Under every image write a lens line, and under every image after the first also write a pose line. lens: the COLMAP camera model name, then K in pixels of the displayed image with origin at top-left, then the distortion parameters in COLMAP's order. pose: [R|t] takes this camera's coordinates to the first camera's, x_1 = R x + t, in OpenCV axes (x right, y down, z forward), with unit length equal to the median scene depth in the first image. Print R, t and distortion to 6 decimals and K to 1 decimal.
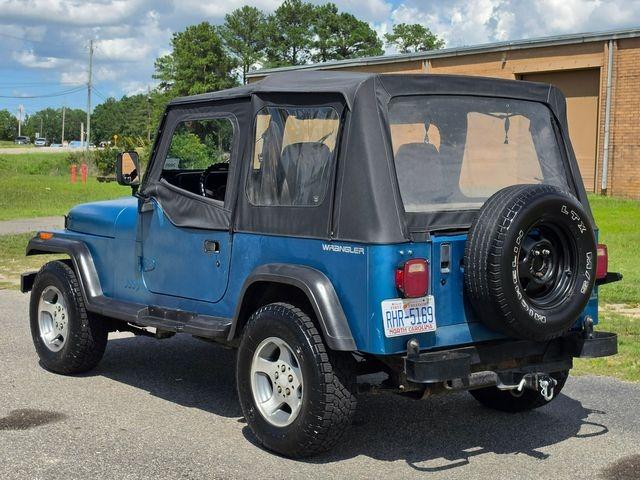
lens RADIAL K [[1311.5, 0, 254.9], [0, 1311.5, 239.3], [0, 0, 1]] dist [0.247579, -0.563340]
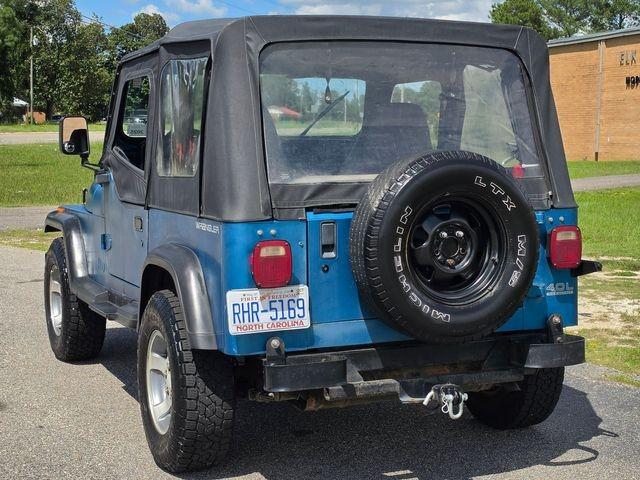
lens RADIAL K [[1311.5, 0, 254.9], [0, 1311.5, 239.3], [0, 0, 1]] dist [0.247579, -0.563340]
pose [[0.966514, 0.013685, -0.256249, 0.307514], [-0.009611, 0.999807, 0.017146, 0.000370], [0.256434, -0.014109, 0.966459, 0.198991]]
